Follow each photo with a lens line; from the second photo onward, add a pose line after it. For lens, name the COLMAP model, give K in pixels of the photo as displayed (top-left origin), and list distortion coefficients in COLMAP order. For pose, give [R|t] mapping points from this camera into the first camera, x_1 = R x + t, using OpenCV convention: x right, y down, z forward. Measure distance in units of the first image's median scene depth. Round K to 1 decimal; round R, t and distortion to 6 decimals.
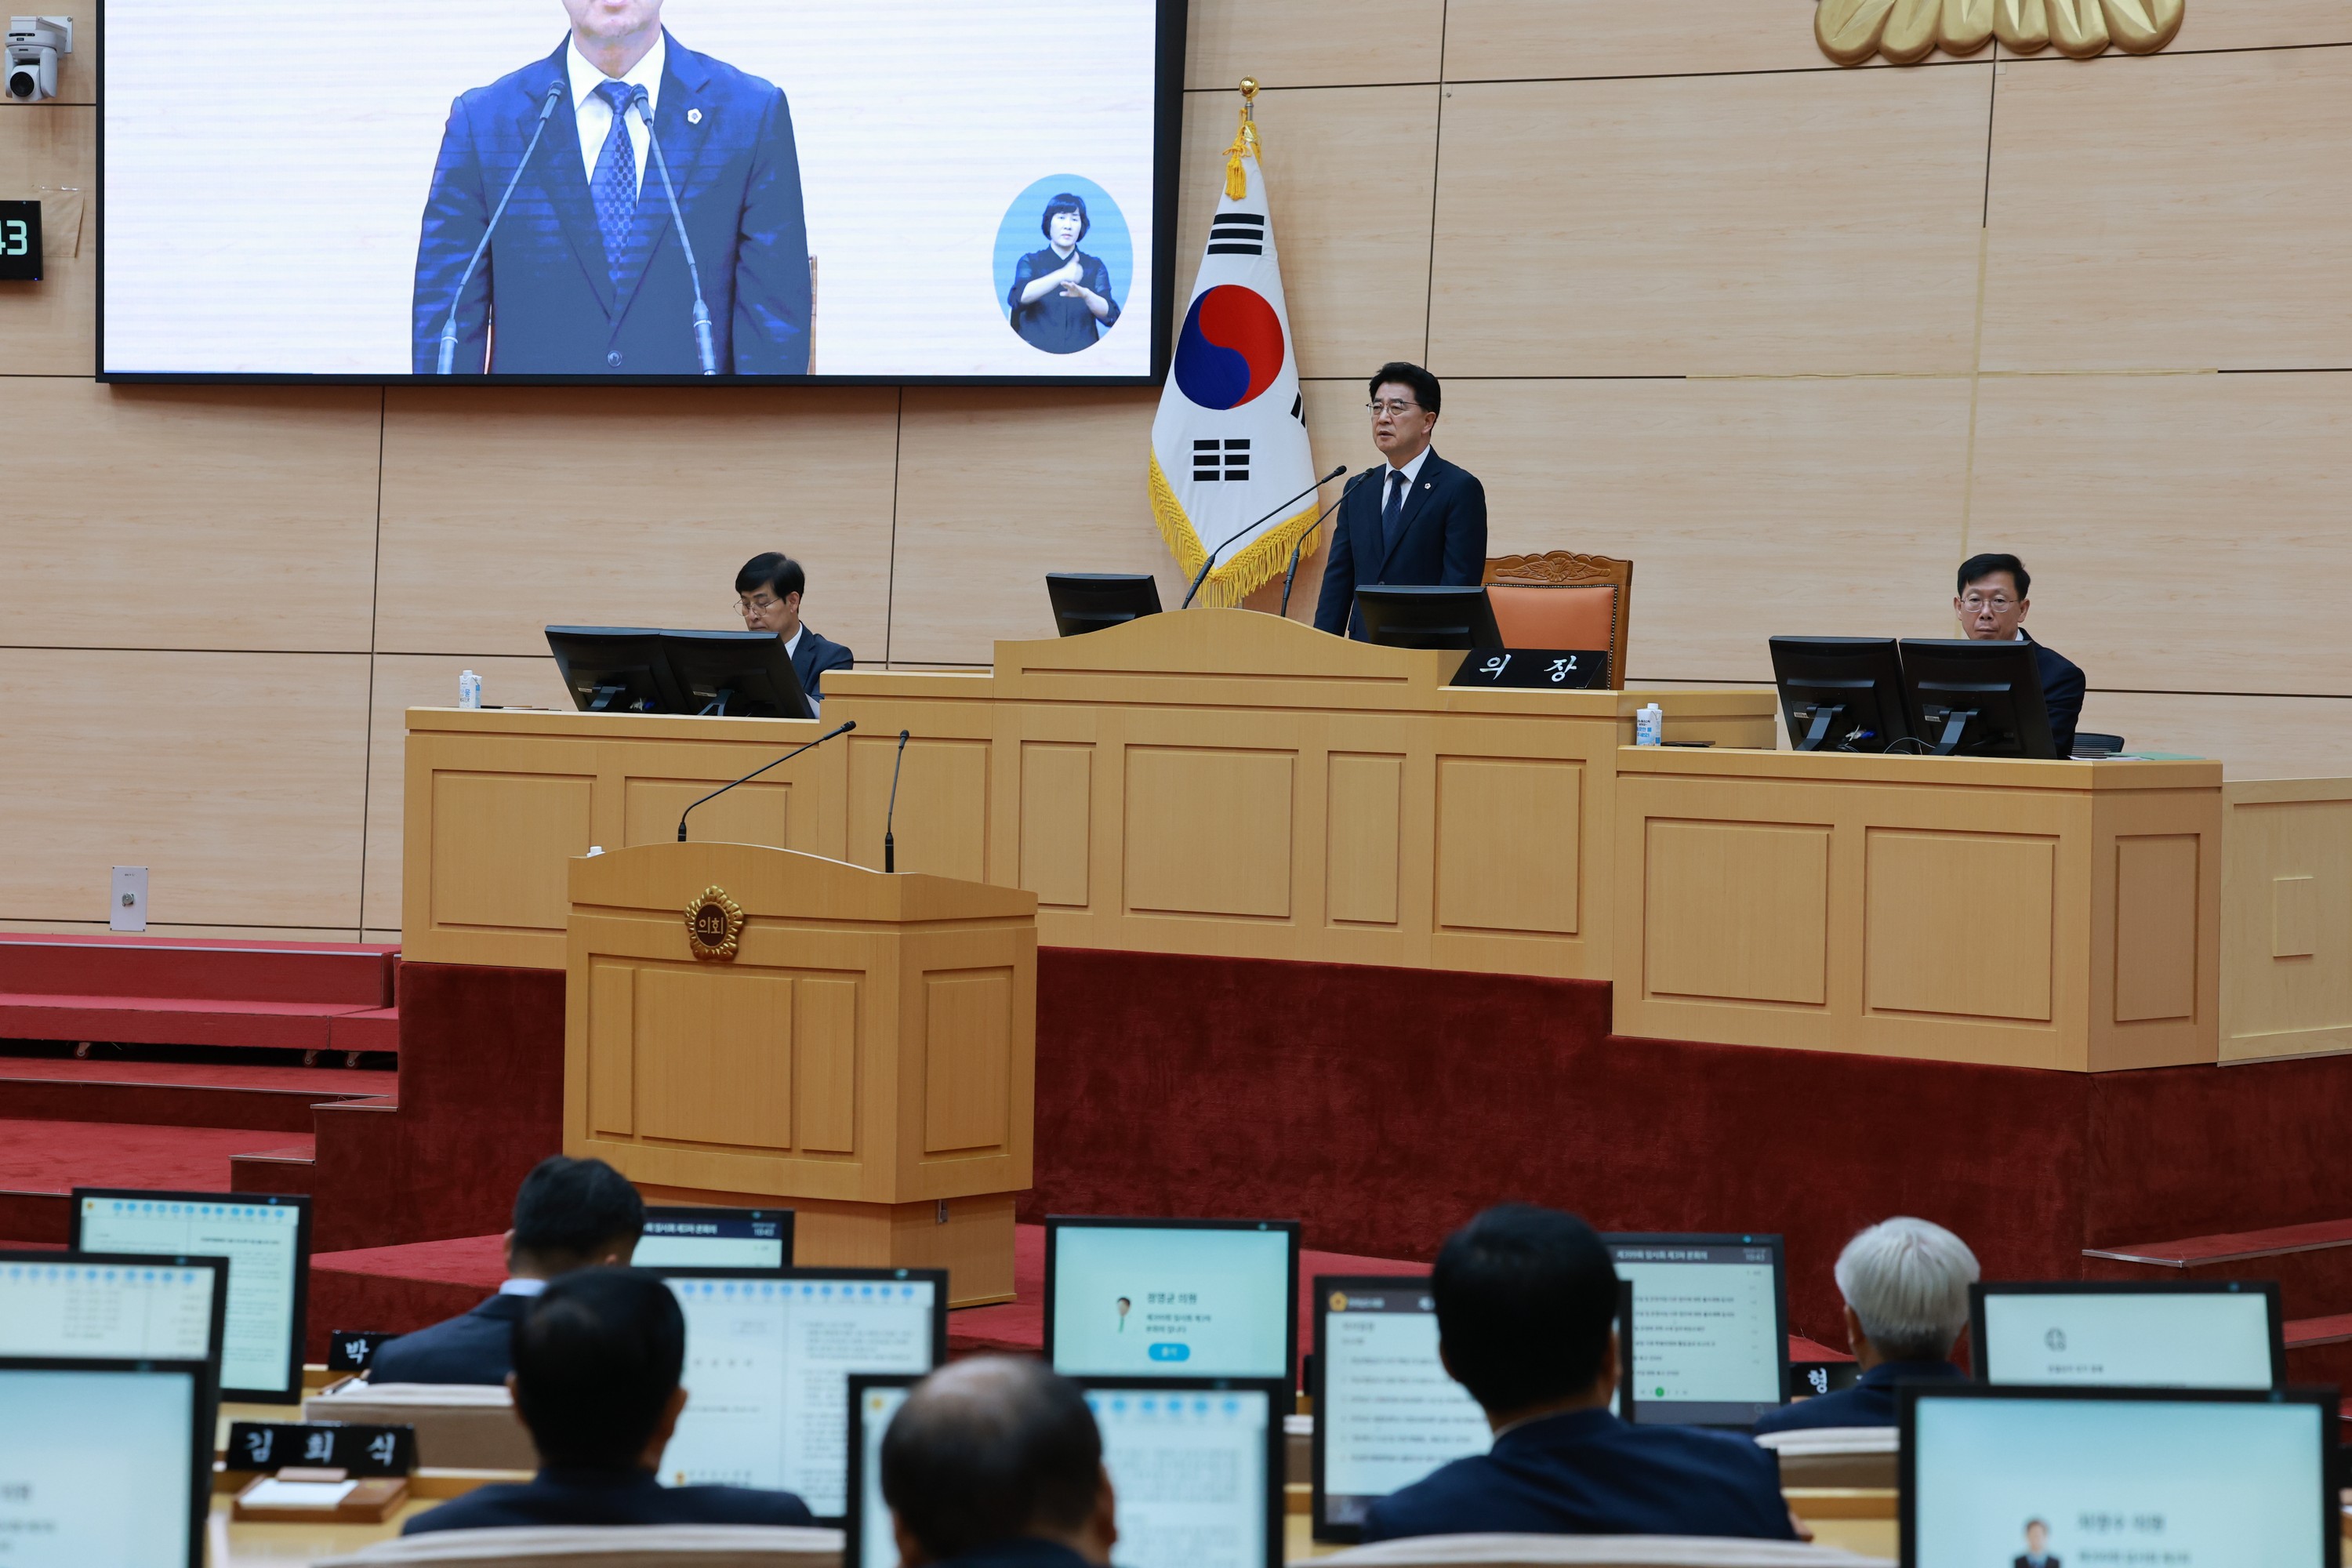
lens RADIAL K [[6677.3, 0, 1194.3], [0, 6677.3, 784.7], [0, 0, 1]] dist [-0.065956, 0.000000]
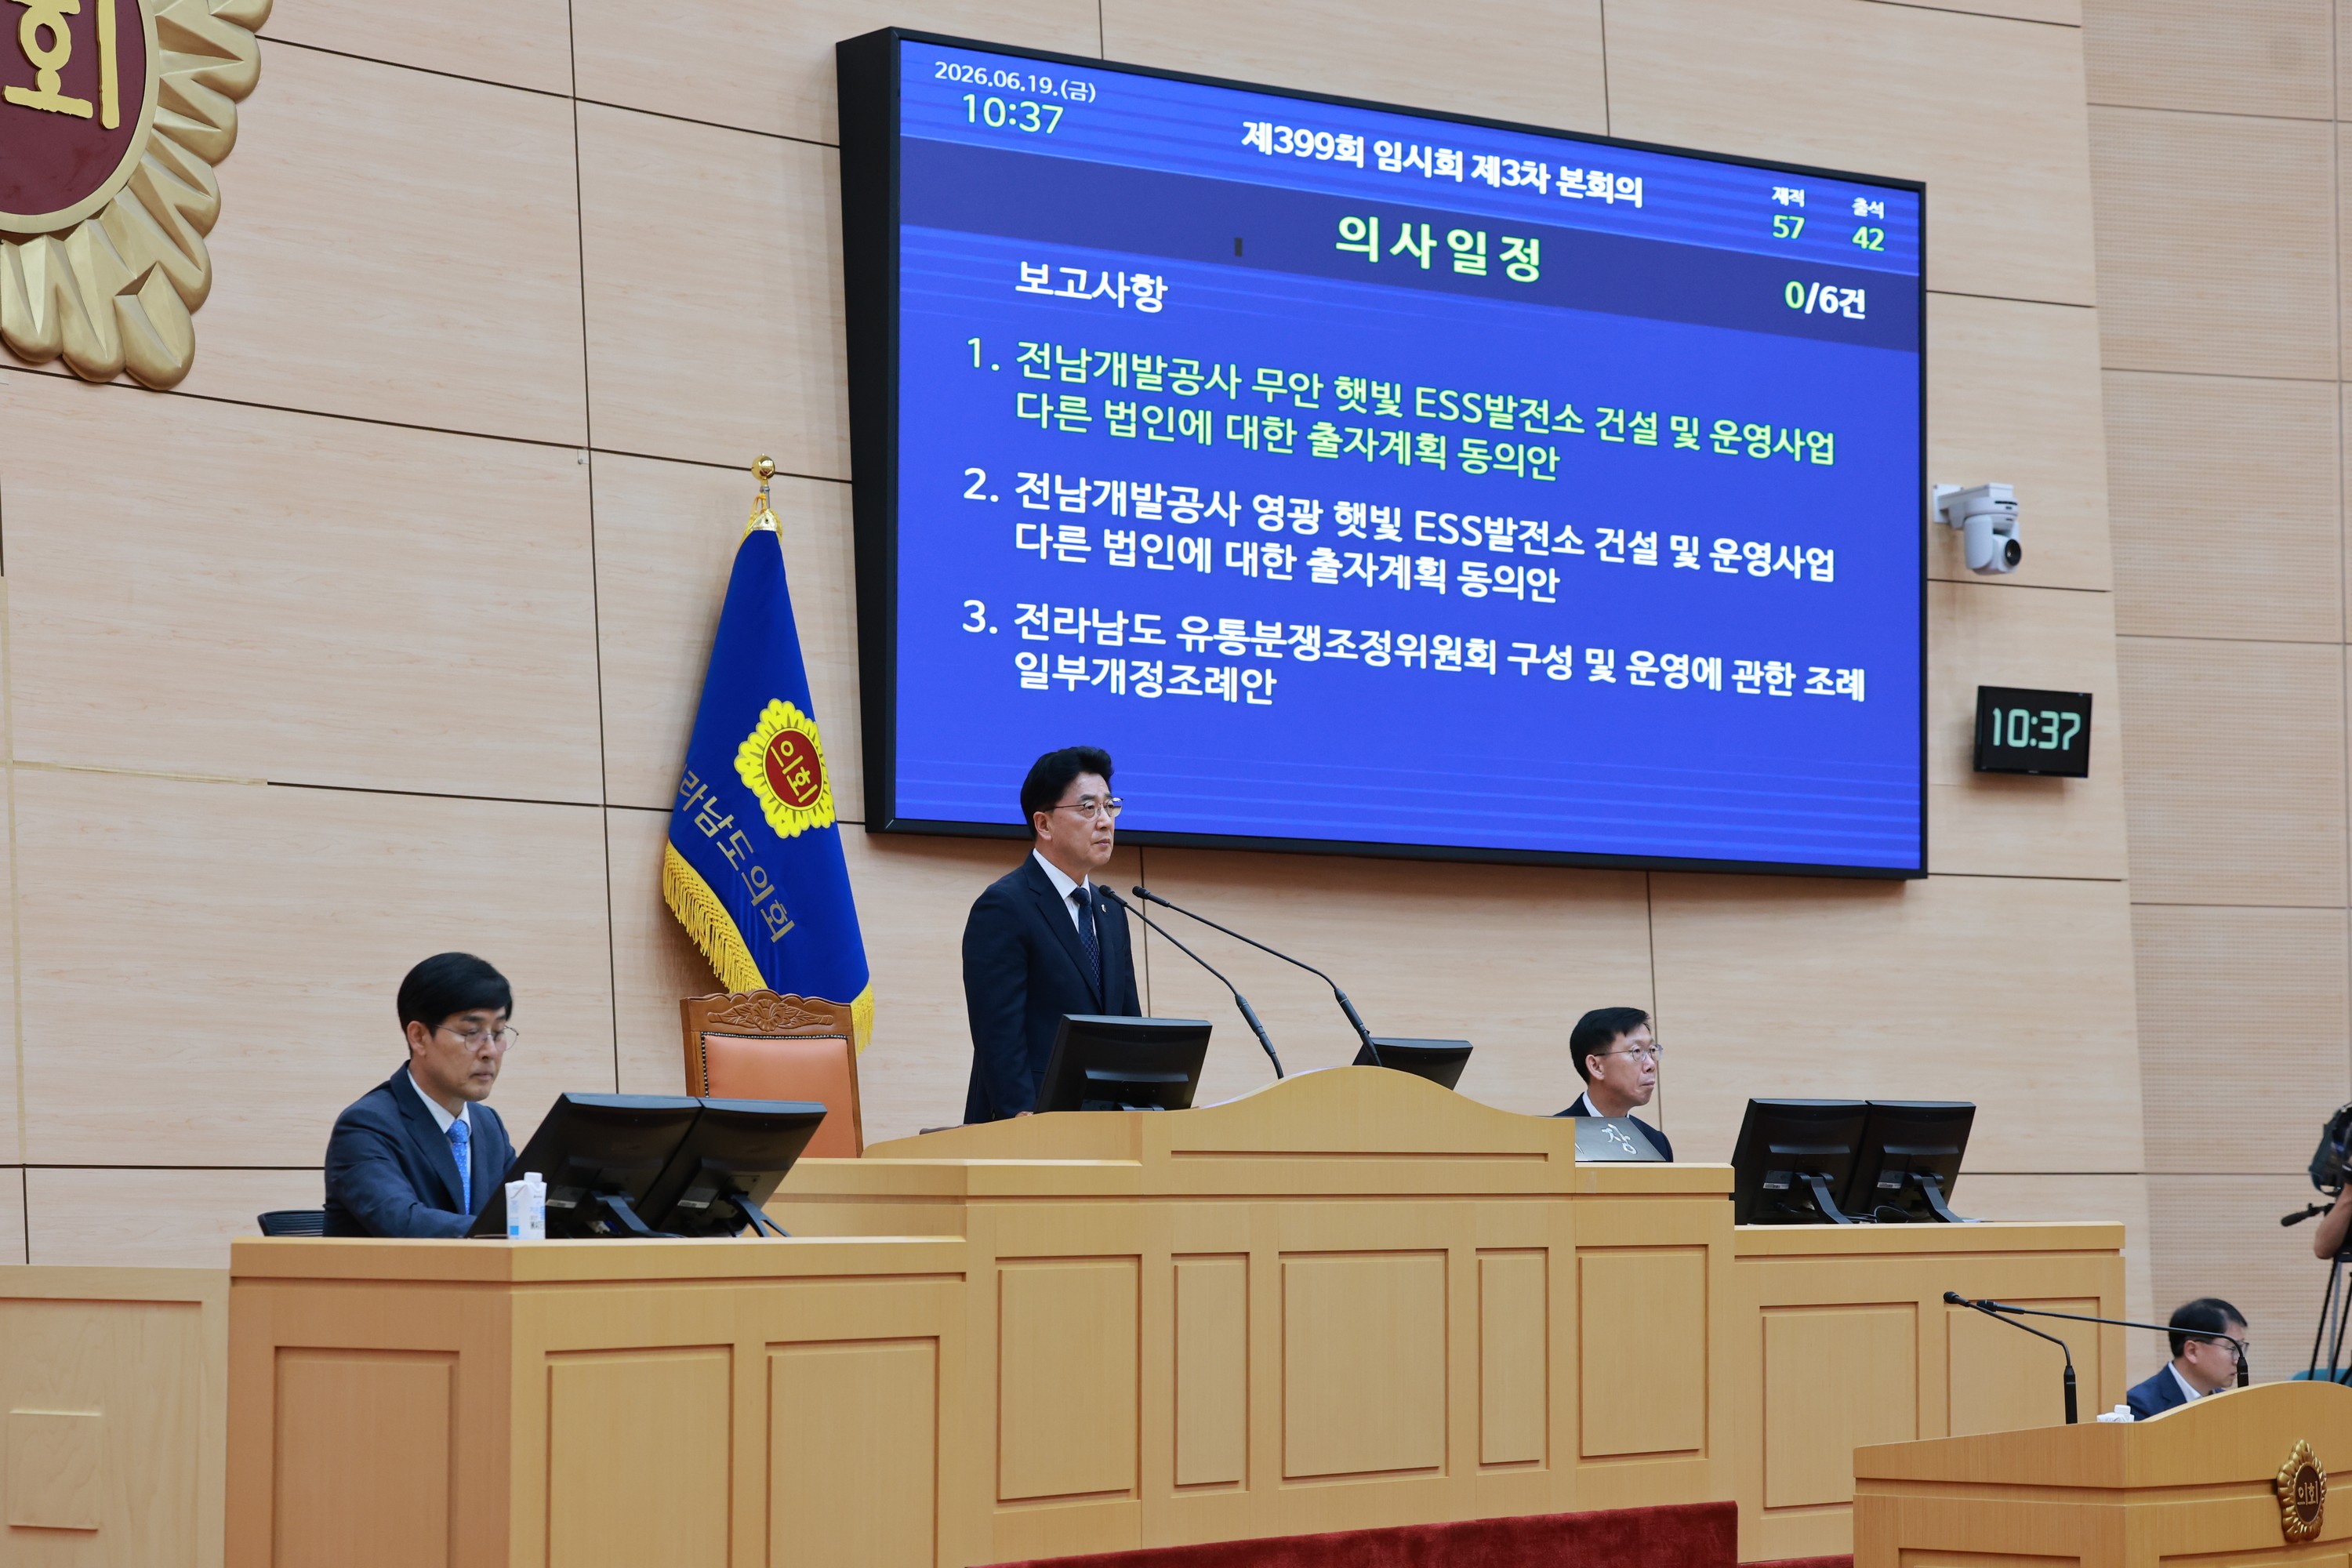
lens RADIAL K [[5557.8, 0, 1179.5], [0, 5557.8, 783.3], [0, 0, 1]] dist [-0.058952, 0.000000]
pose [[-0.025954, 0.051052, 0.998359, -0.583140], [0.024815, 0.998420, -0.050410, -0.025450], [-0.999355, 0.023466, -0.027180, 0.965198]]
